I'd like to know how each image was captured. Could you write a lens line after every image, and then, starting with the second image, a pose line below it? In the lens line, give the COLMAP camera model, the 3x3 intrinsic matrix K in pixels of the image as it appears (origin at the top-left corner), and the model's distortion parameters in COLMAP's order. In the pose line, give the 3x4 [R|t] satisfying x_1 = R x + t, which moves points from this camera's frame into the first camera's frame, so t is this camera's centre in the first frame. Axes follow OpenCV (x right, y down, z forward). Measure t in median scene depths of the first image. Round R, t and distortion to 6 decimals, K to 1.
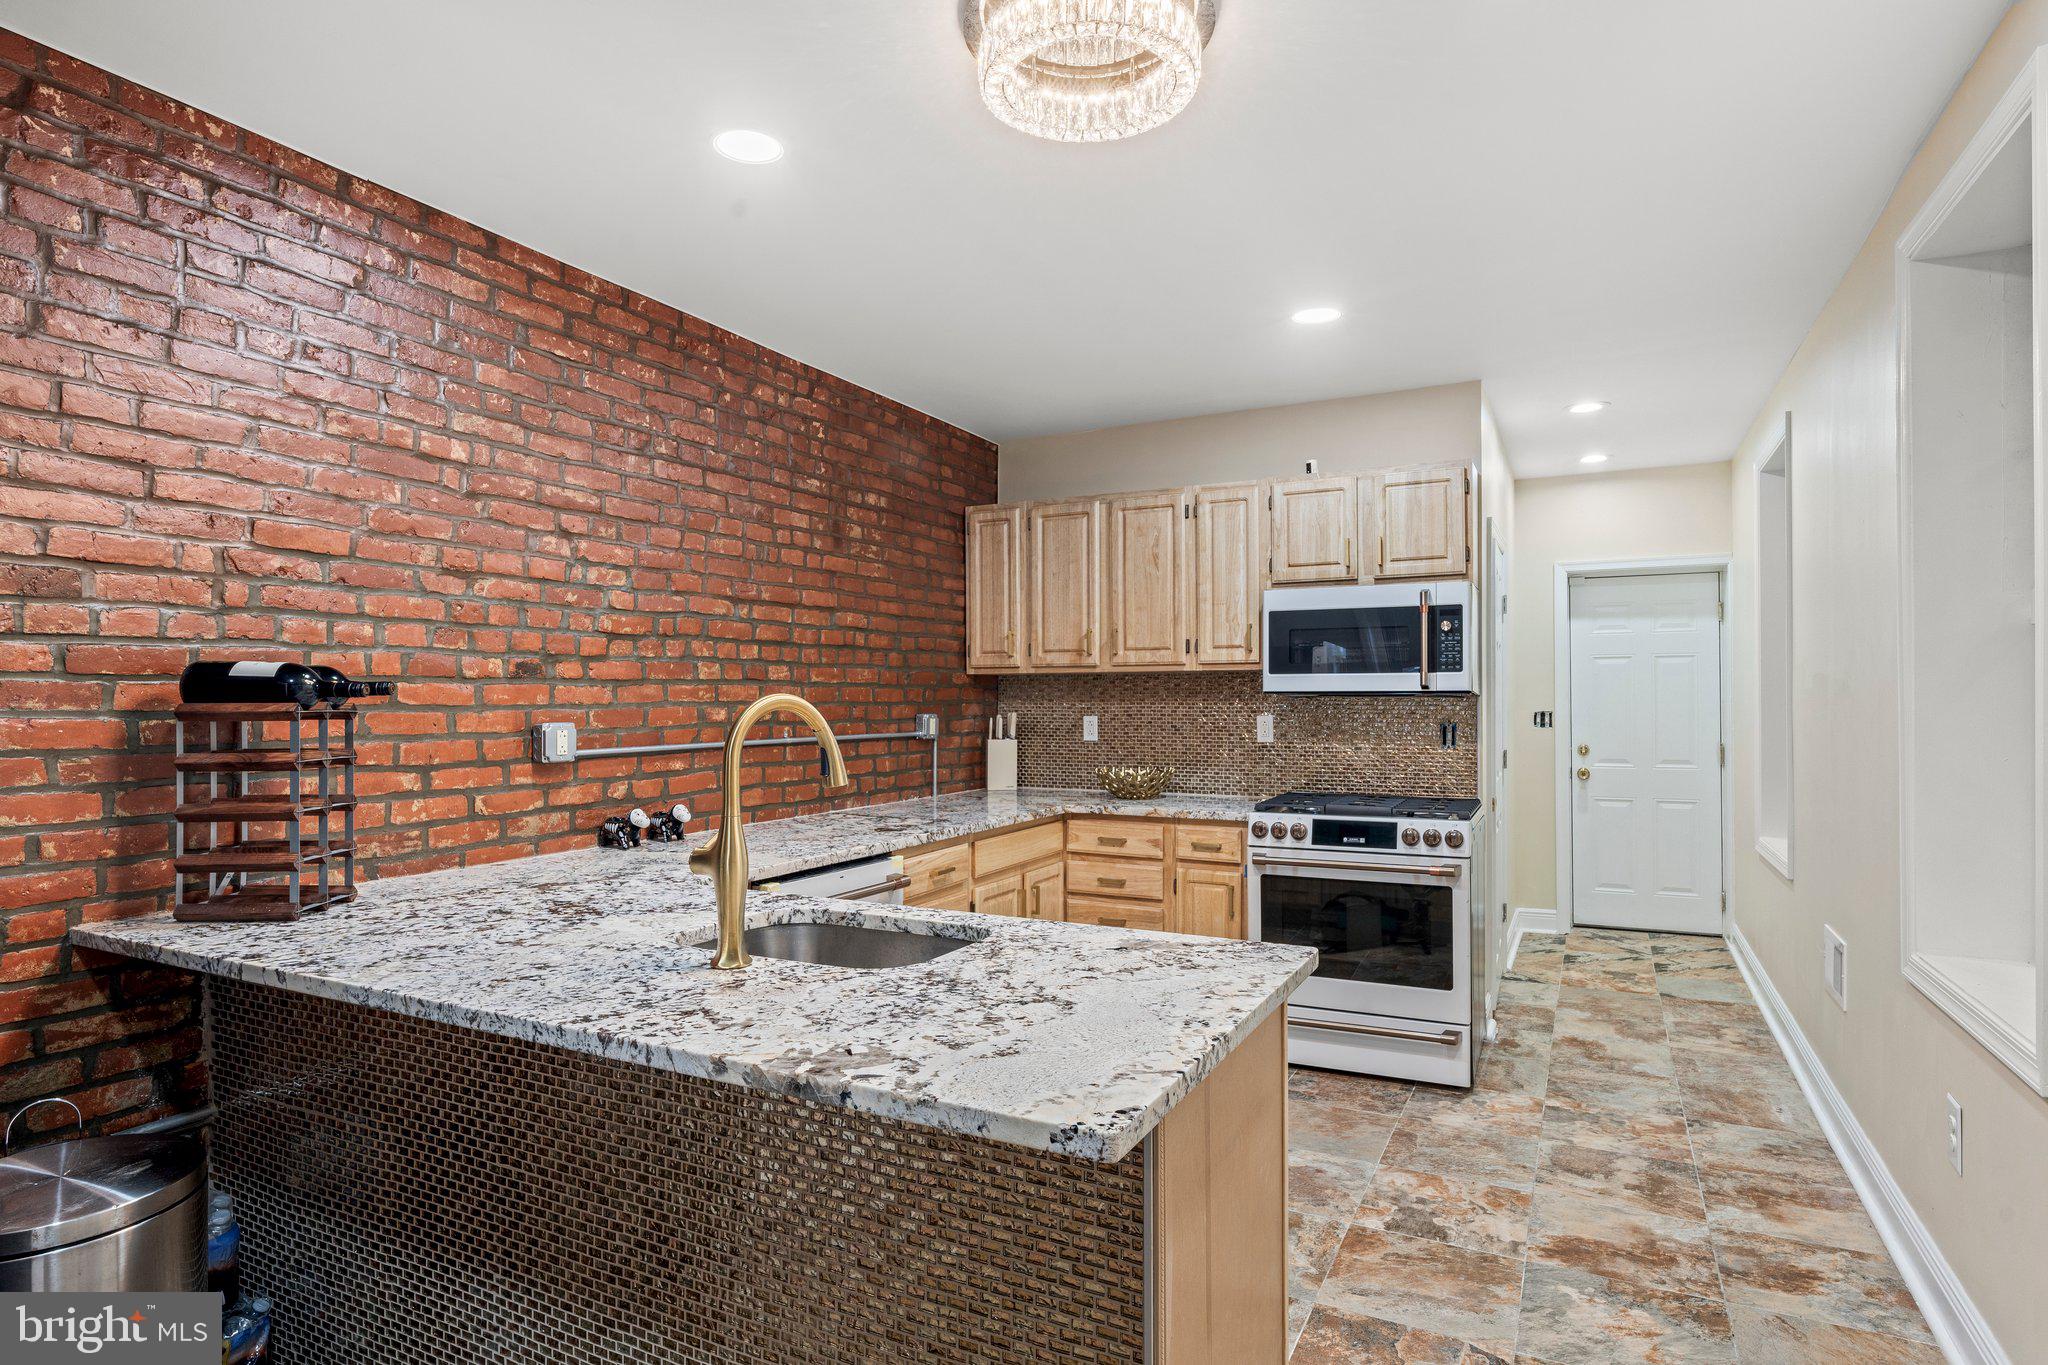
lens RADIAL K [[1117.8, 0, 1011.8], [0, 1117.8, 687.7], [0, 0, 1]] dist [-0.004304, 0.001014]
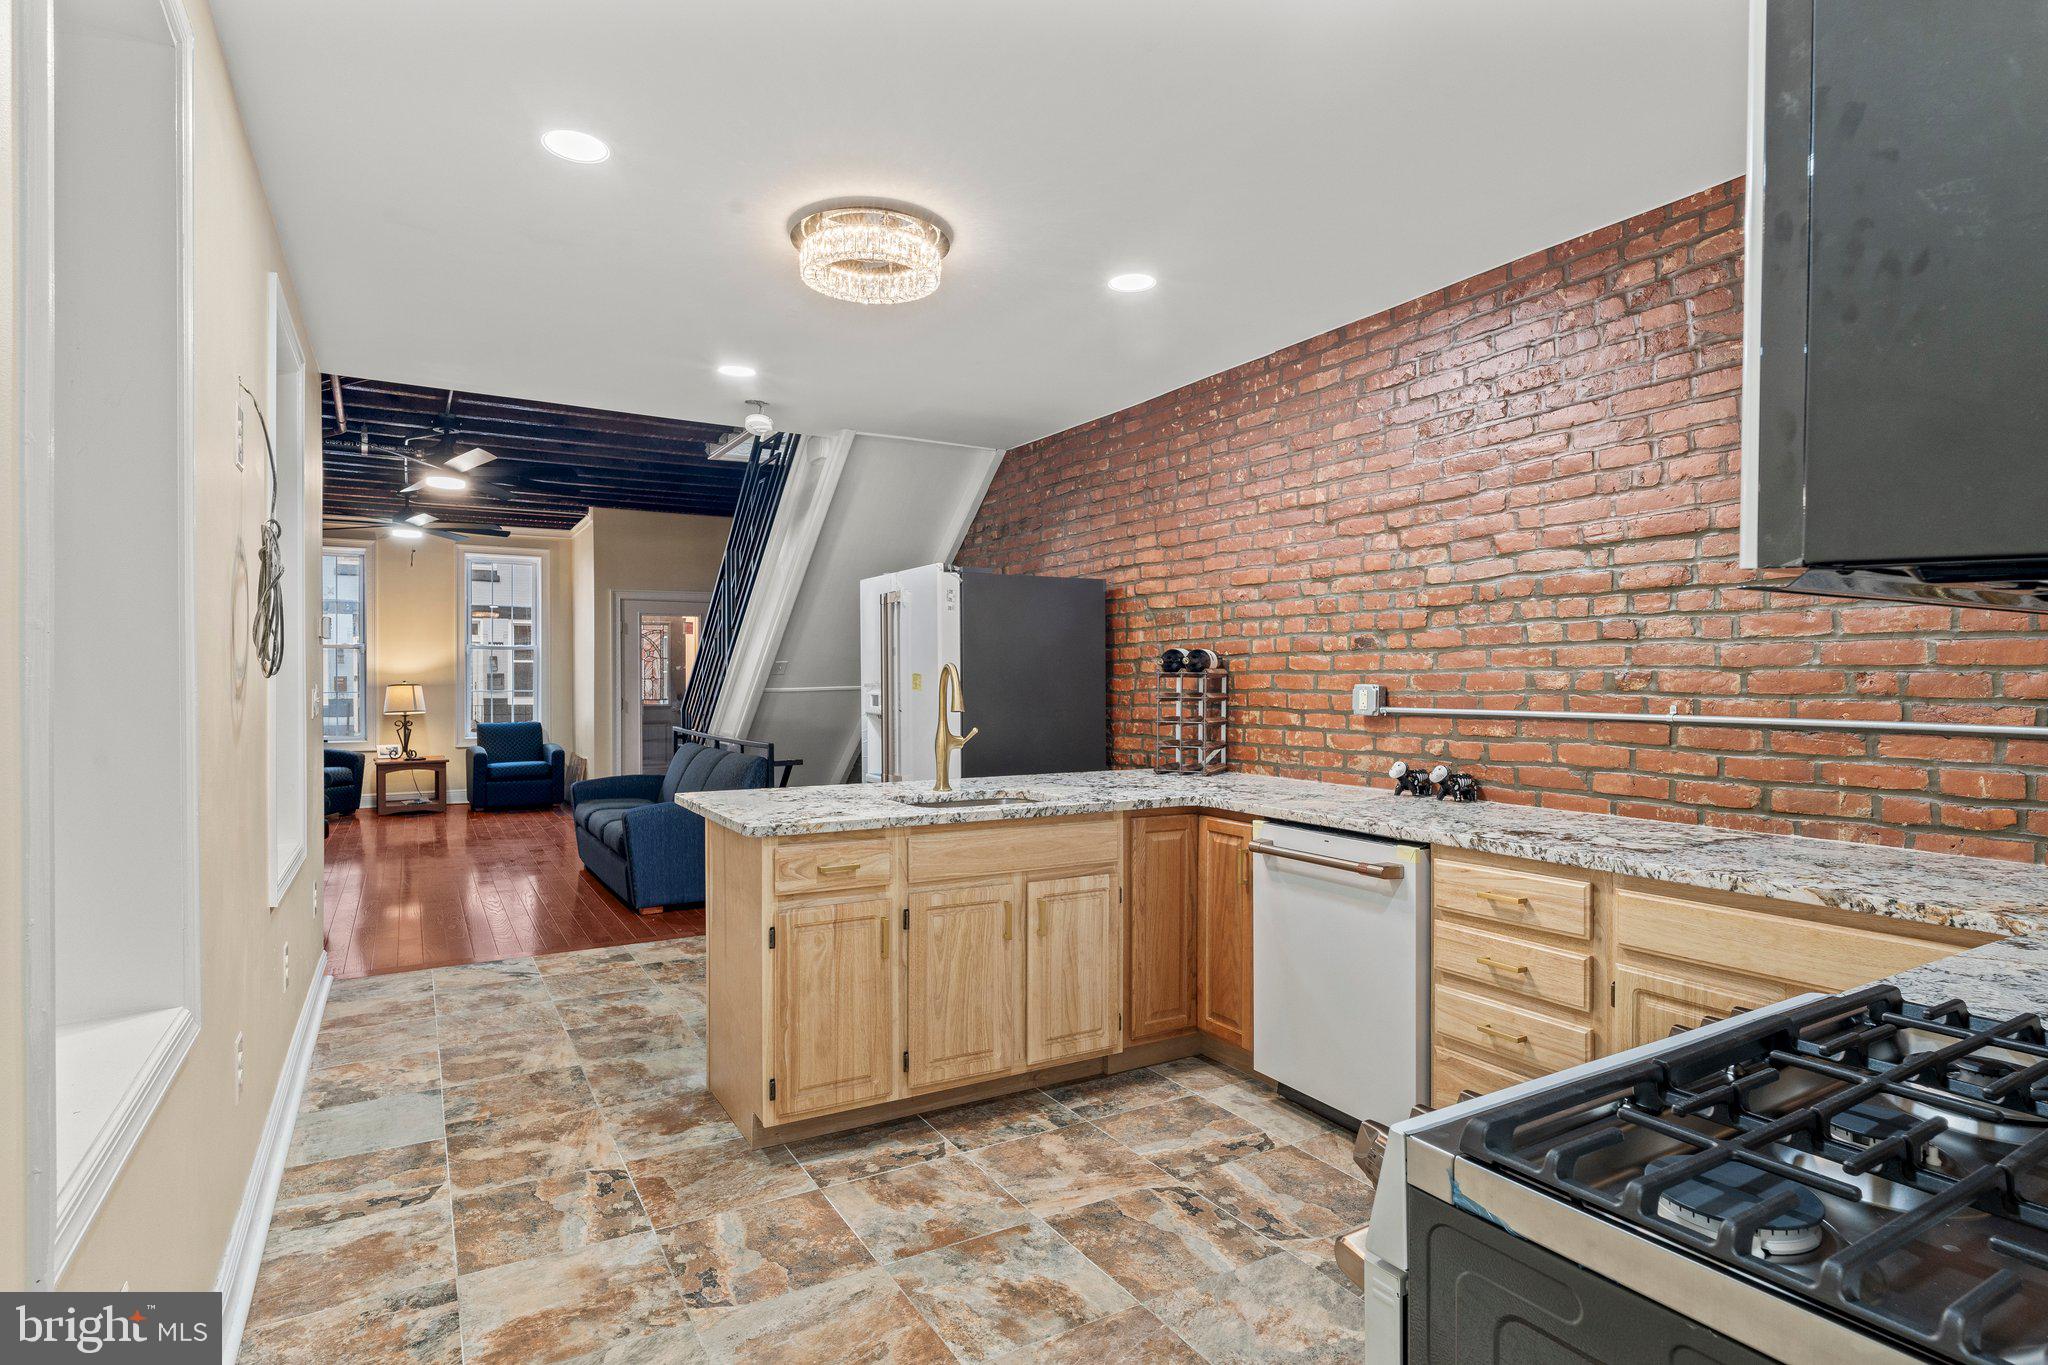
lens RADIAL K [[1029.9, 0, 1037.4], [0, 1029.9, 684.3], [0, 0, 1]] dist [-0.007245, 0.000363]
pose [[-0.519031, 0.006404, -0.854731, 0.694049], [0.008094, 0.999964, 0.002577, 0.022581], [0.854717, -0.005581, -0.519064, 1.136741]]
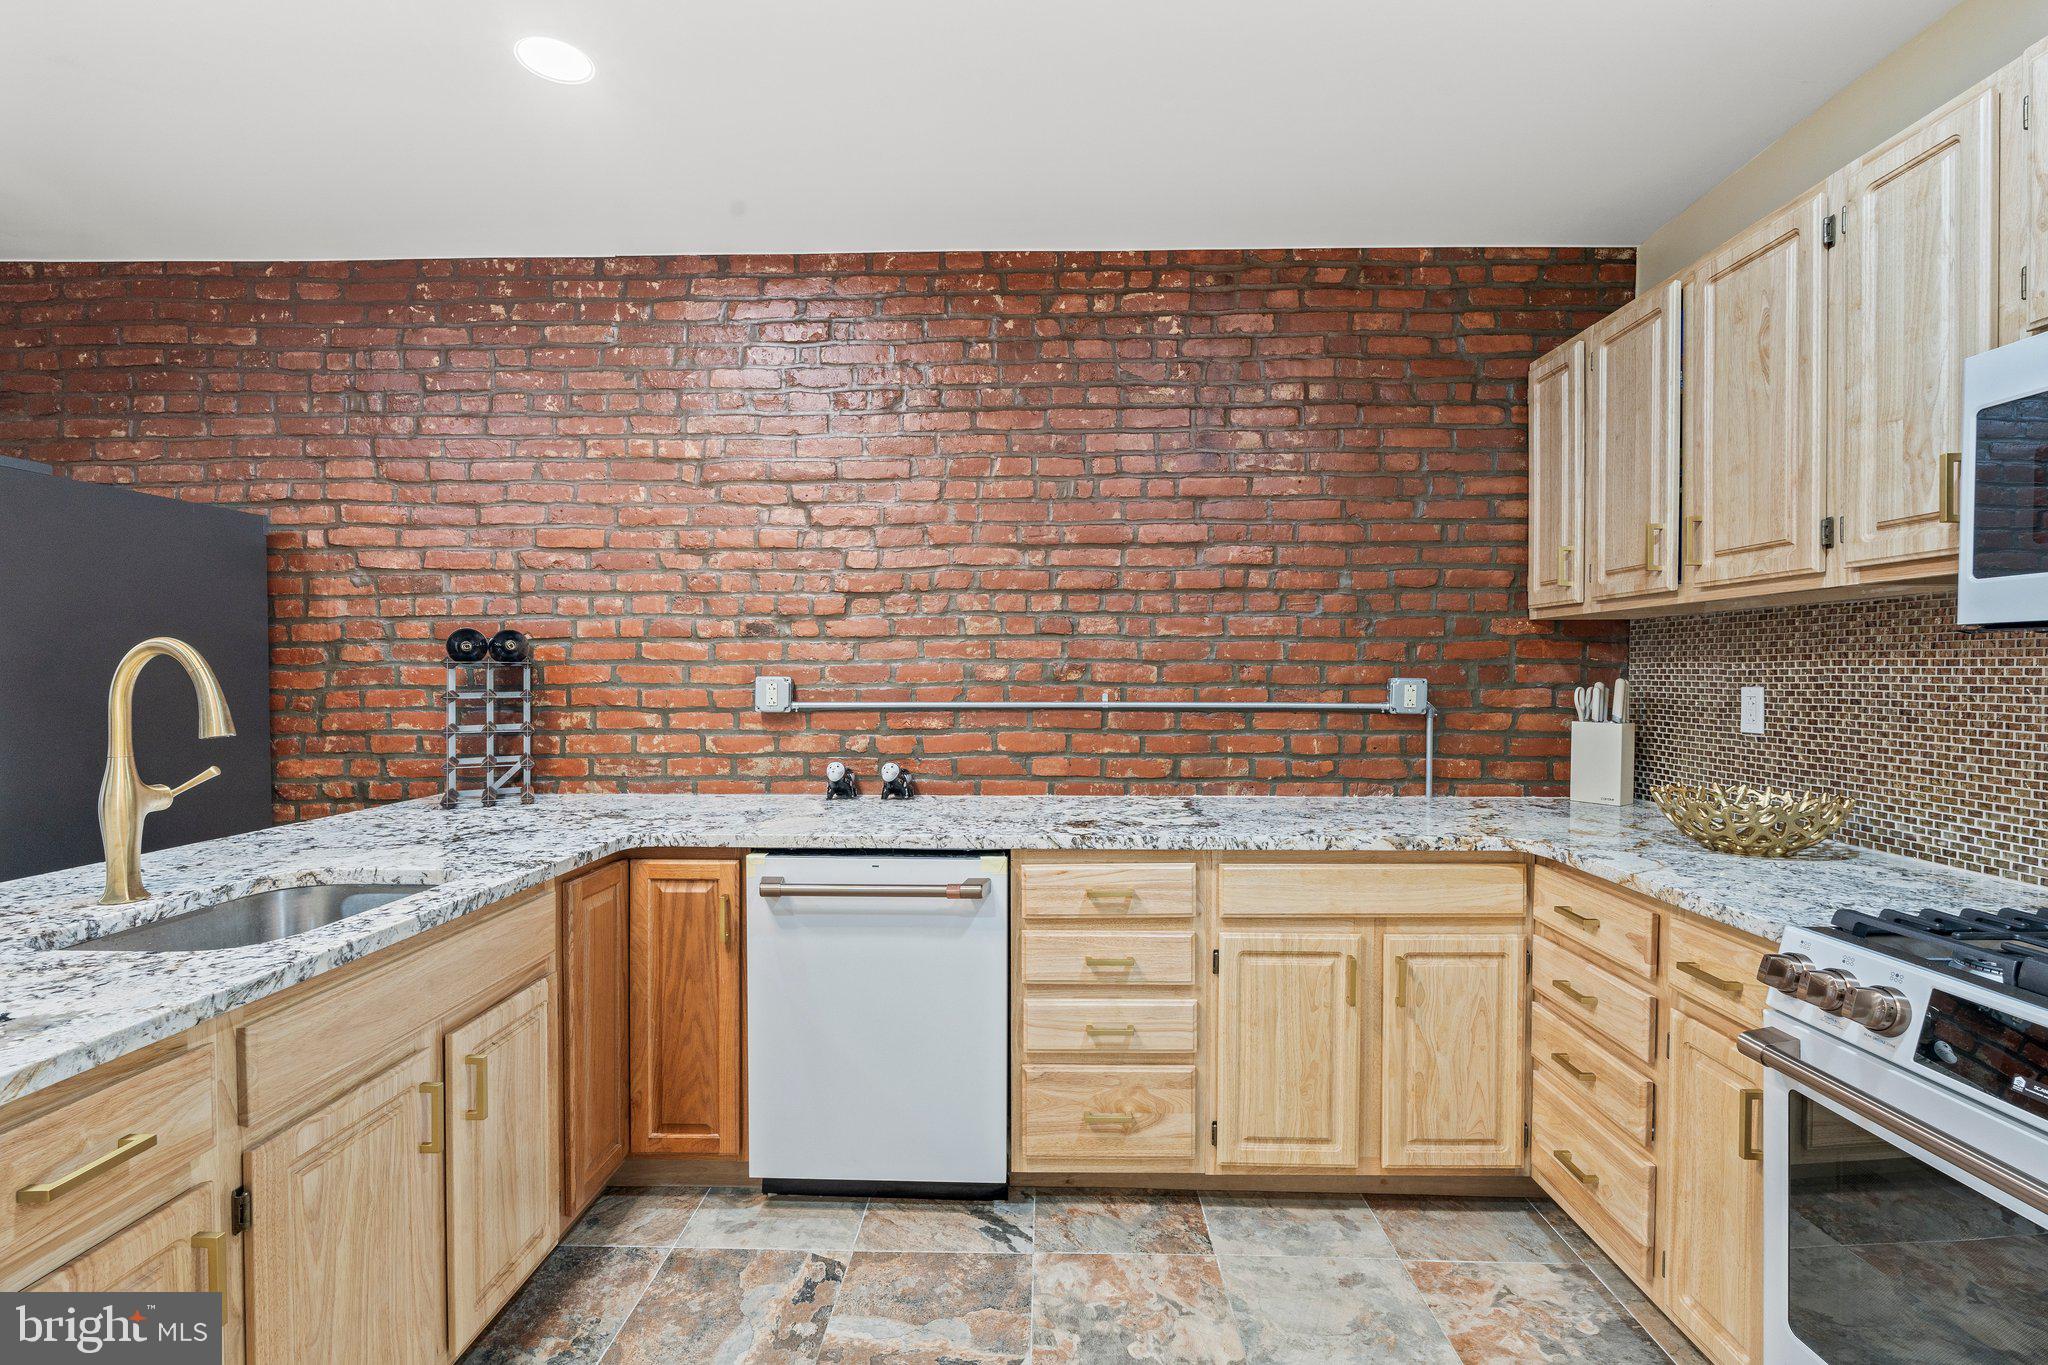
lens RADIAL K [[915.3, 0, 1033.8], [0, 915.3, 684.5], [0, 0, 1]] dist [-0.008964, 0.000537]
pose [[0.443398, 0.016156, -0.896179, 0.459488], [0.006629, 0.999751, 0.021303, 0.019133], [0.896300, -0.015387, 0.443180, 0.733338]]
